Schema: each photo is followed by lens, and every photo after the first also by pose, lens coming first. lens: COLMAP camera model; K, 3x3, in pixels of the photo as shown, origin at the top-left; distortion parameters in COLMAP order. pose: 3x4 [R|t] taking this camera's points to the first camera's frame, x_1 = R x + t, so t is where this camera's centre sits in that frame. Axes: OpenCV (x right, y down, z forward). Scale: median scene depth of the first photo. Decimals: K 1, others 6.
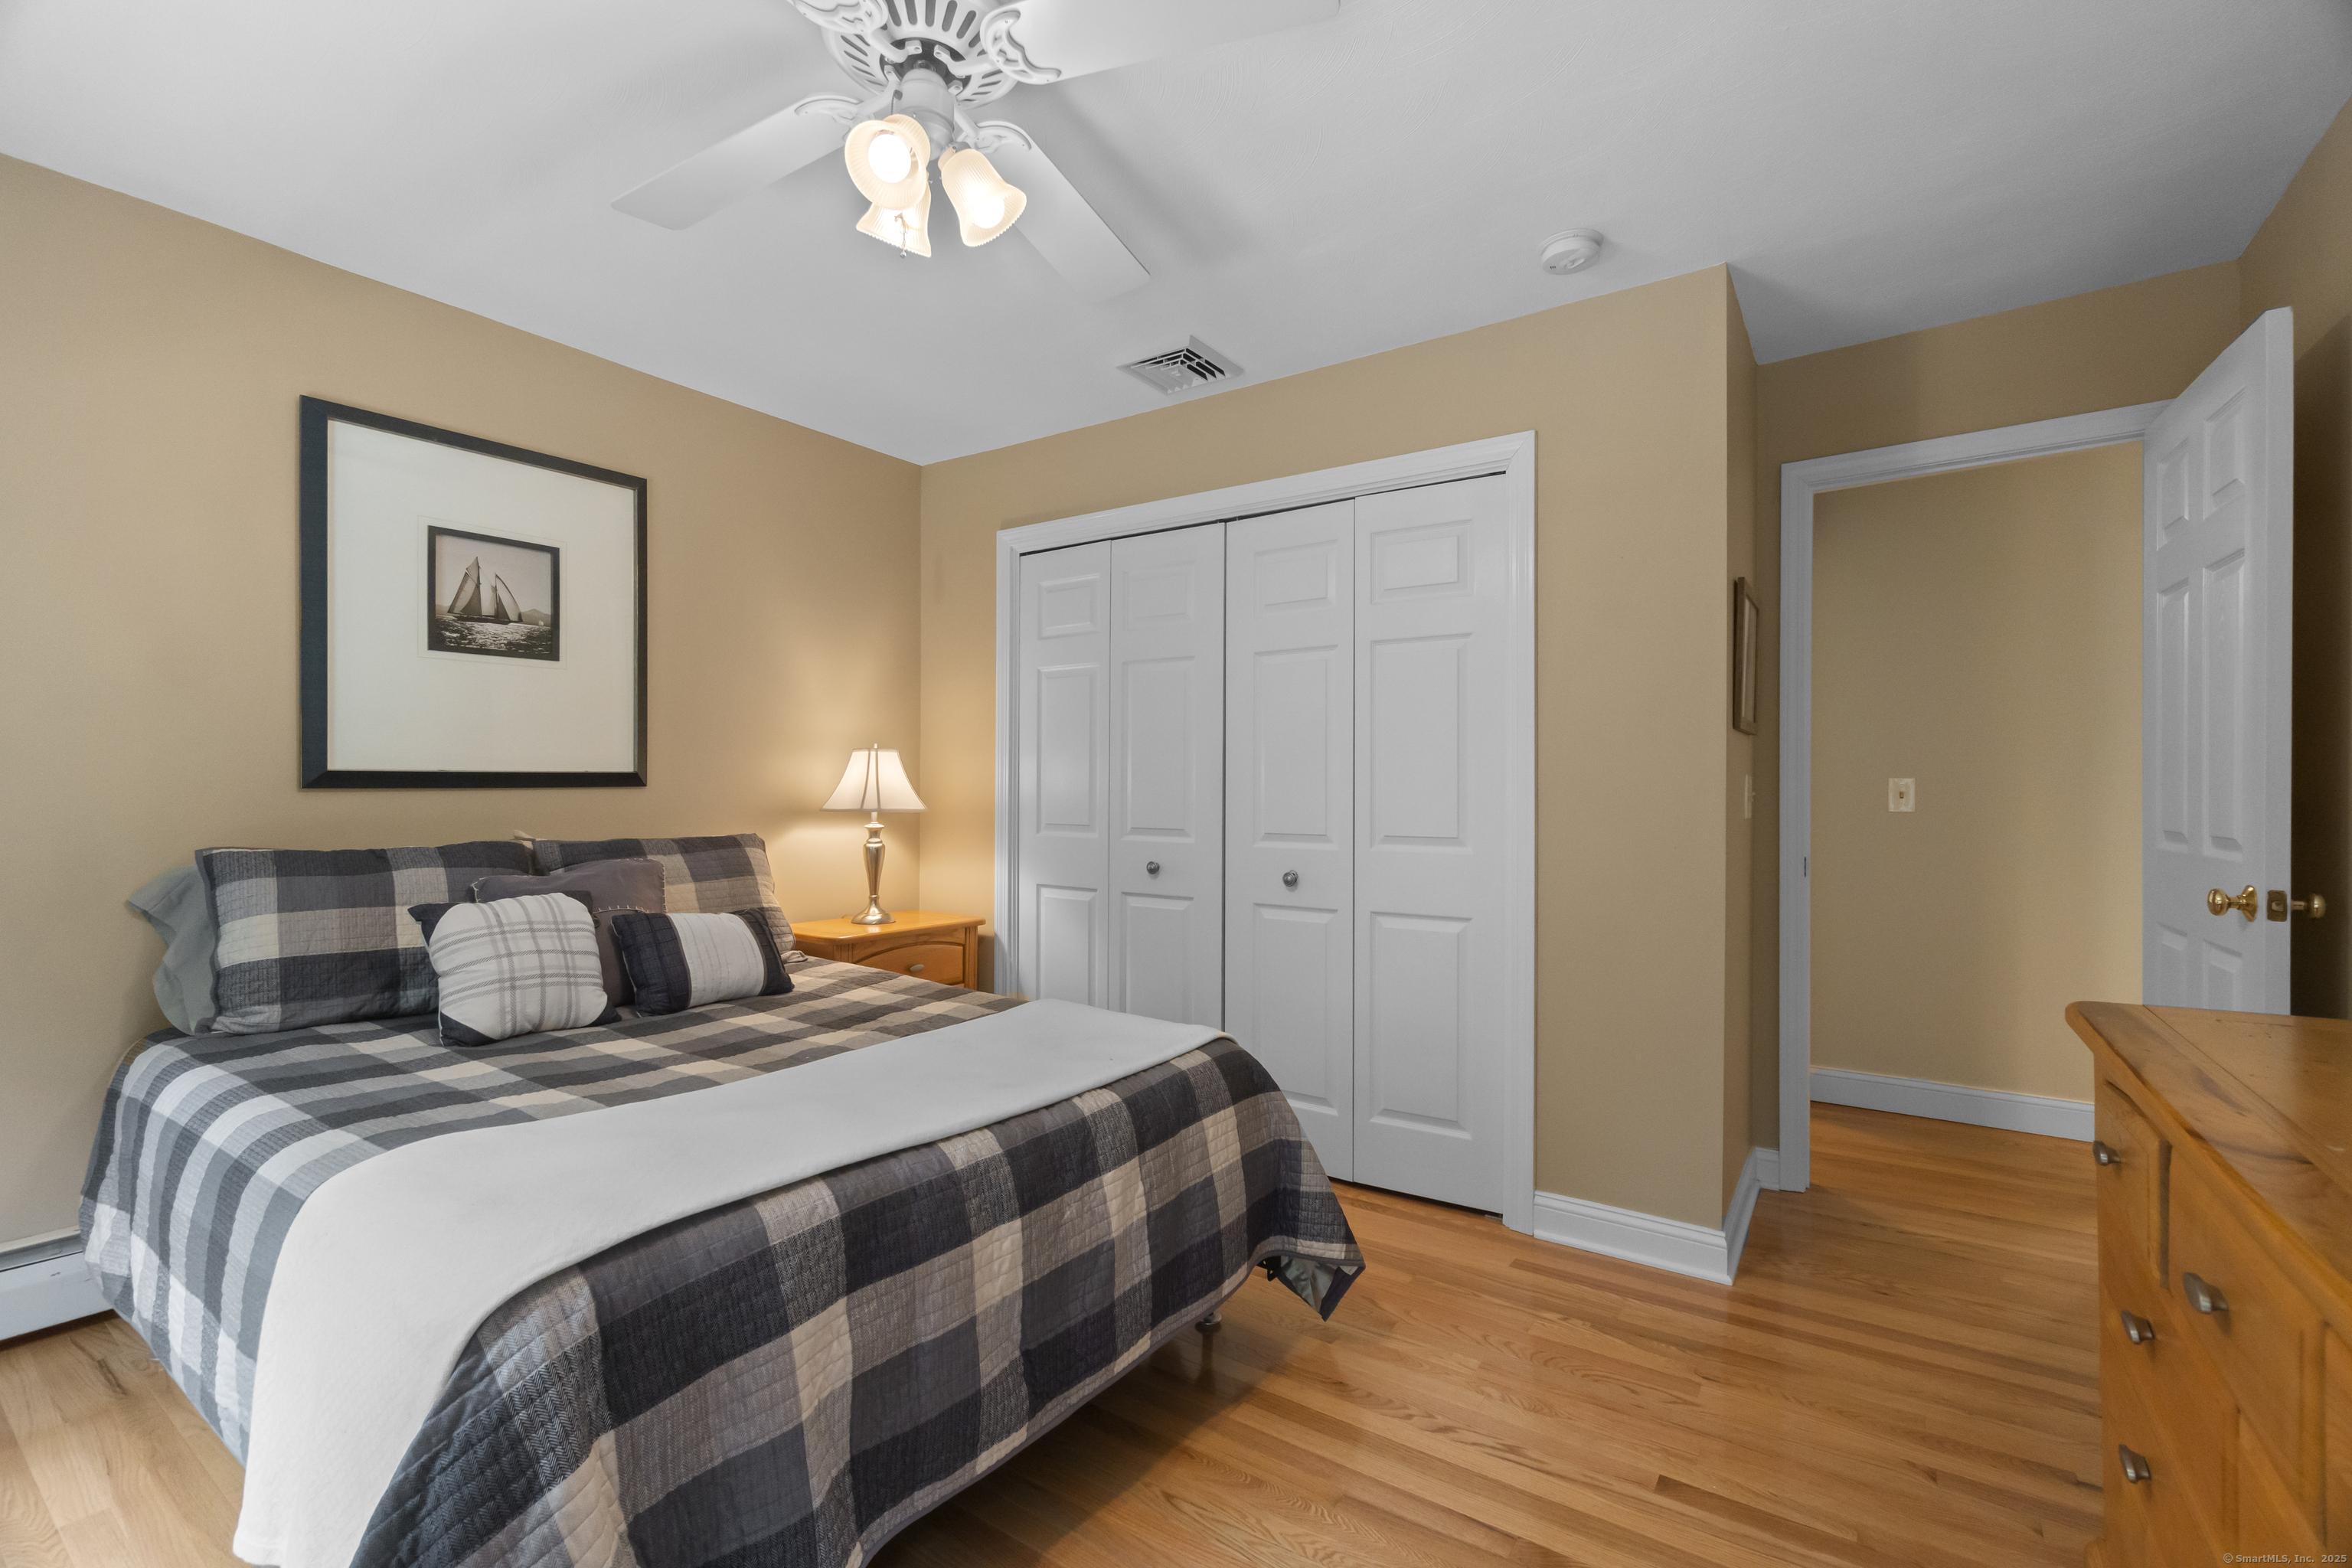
lens RADIAL K [[1026.3, 0, 1172.6], [0, 1026.3, 792.6], [0, 0, 1]] dist [-0.016139, 0.000067]
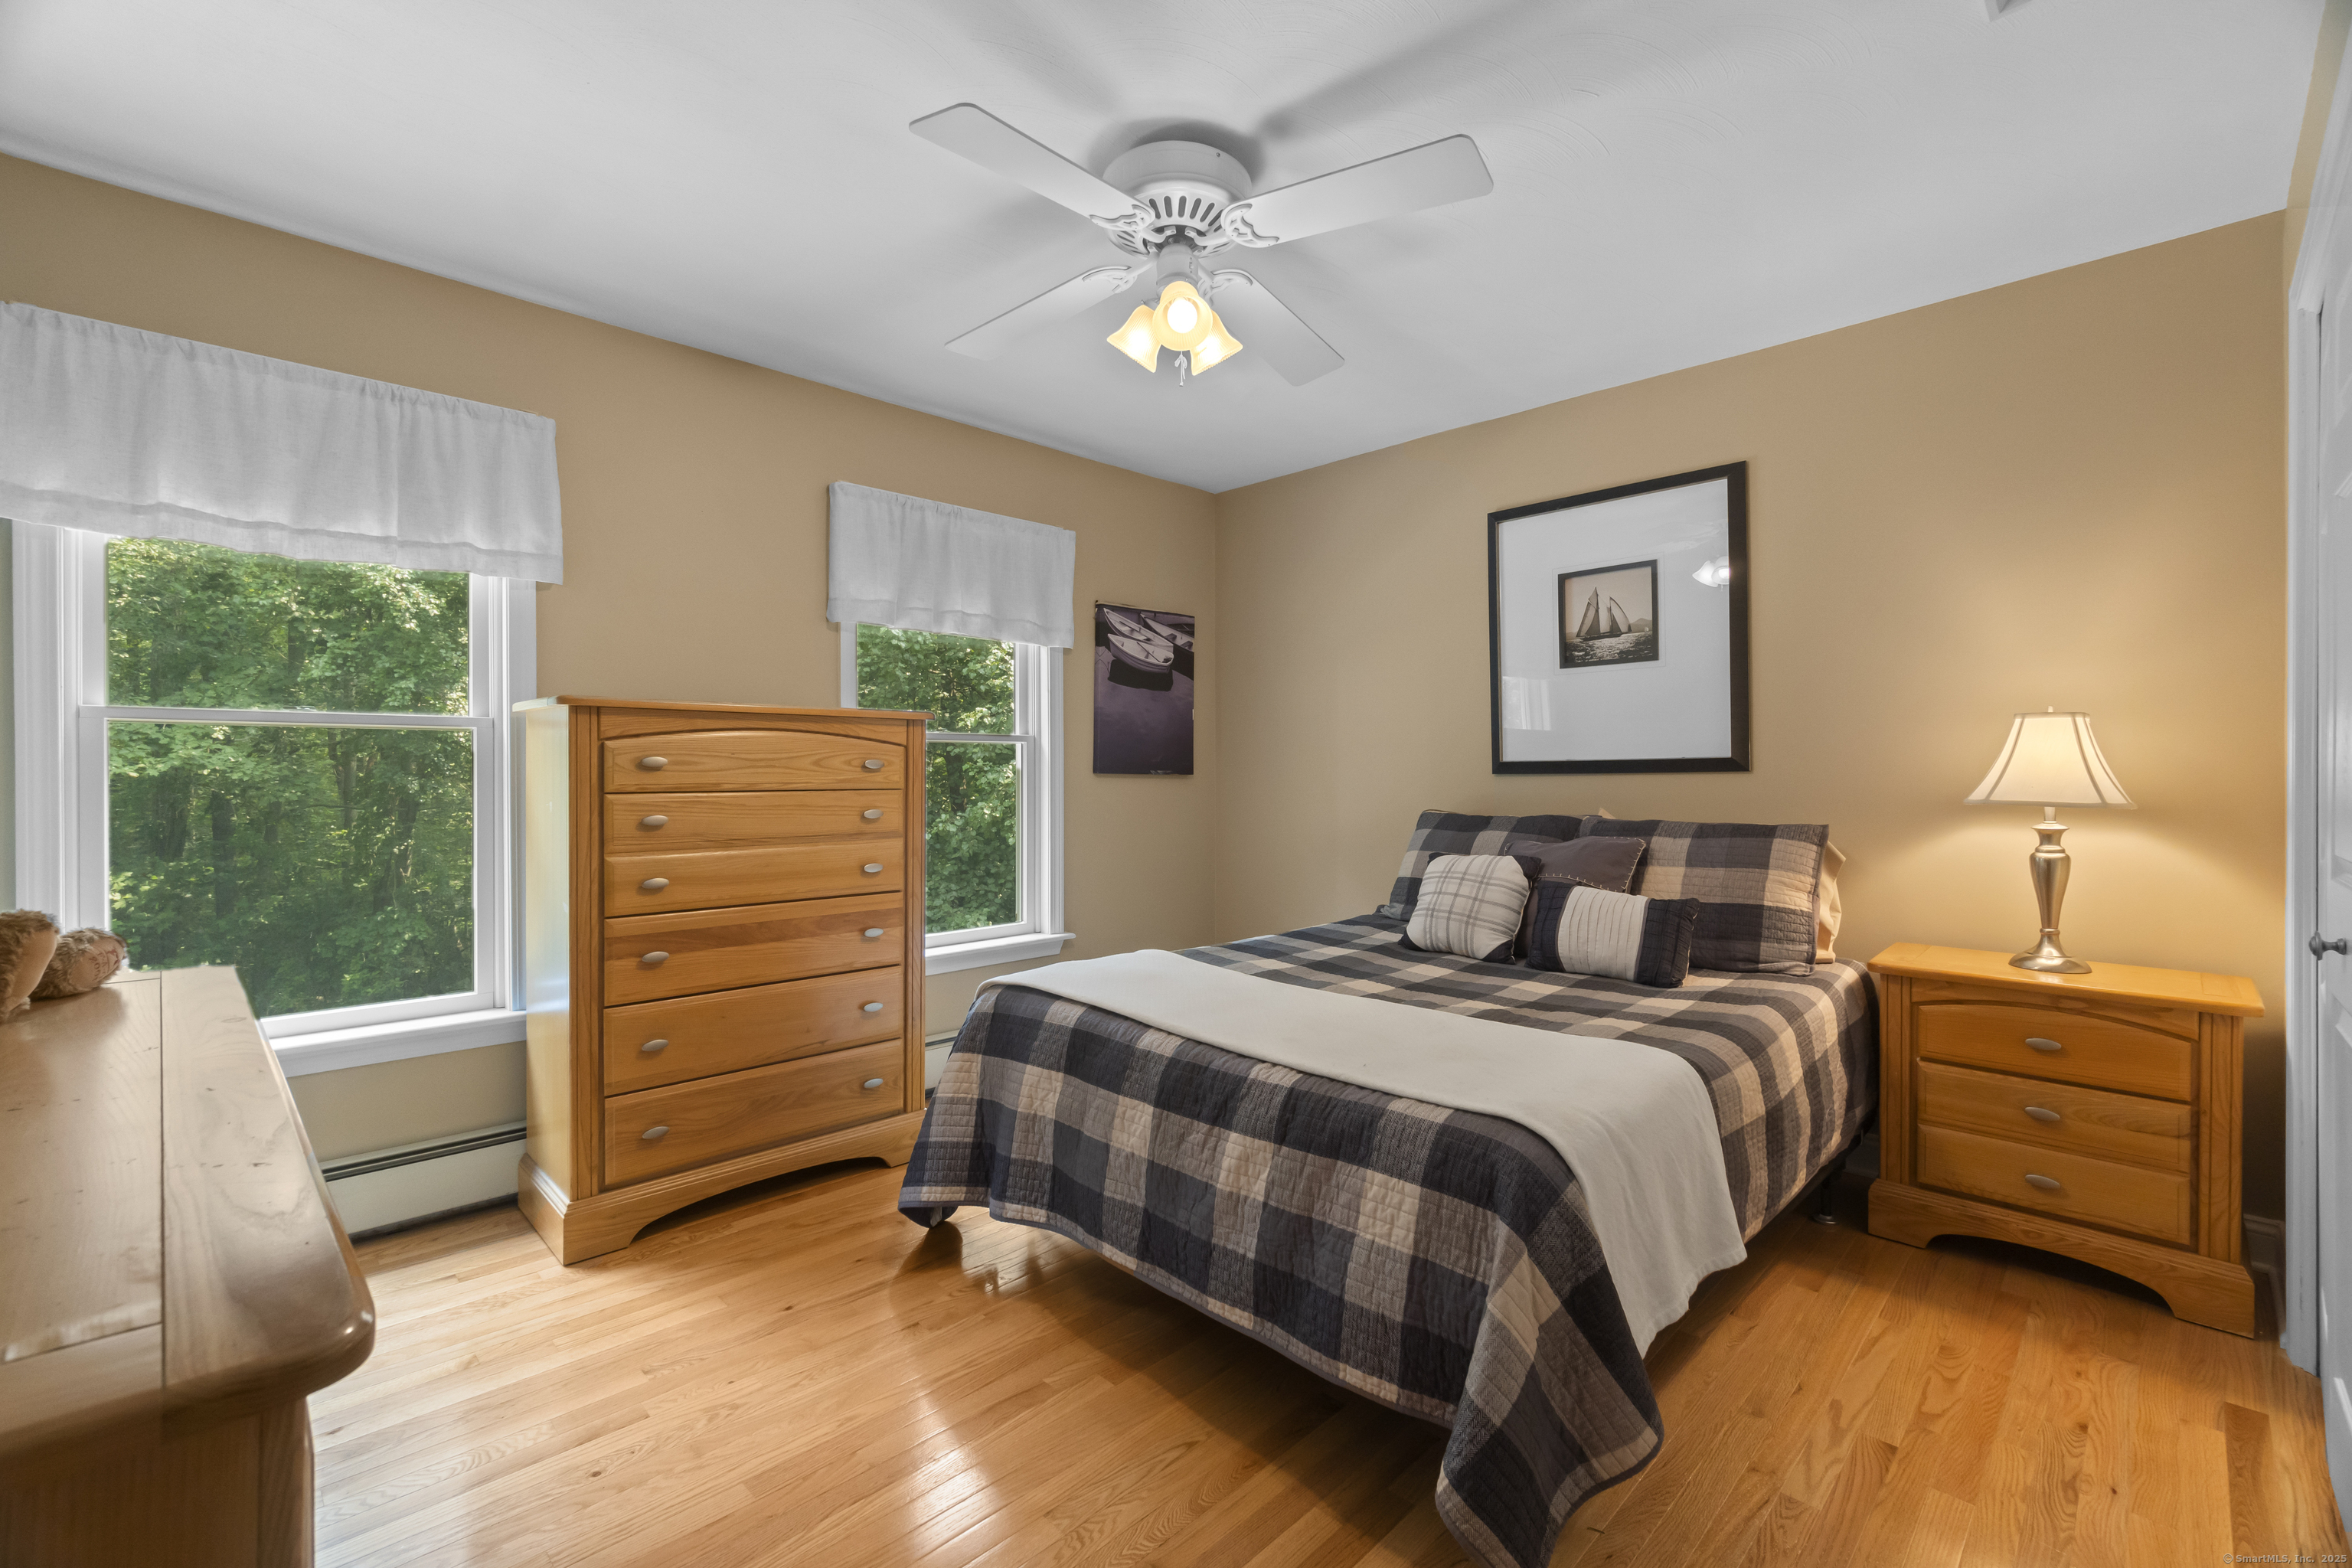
lens RADIAL K [[1015.1, 0, 1179.8], [0, 1015.1, 786.8], [0, 0, 1]] dist [0.000066, 0.000315]
pose [[-0.179064, 0.012079, -0.983763, 0.624608], [-0.002219, 0.999917, 0.012681, -0.002337], [0.983835, 0.004454, -0.179022, 0.715669]]
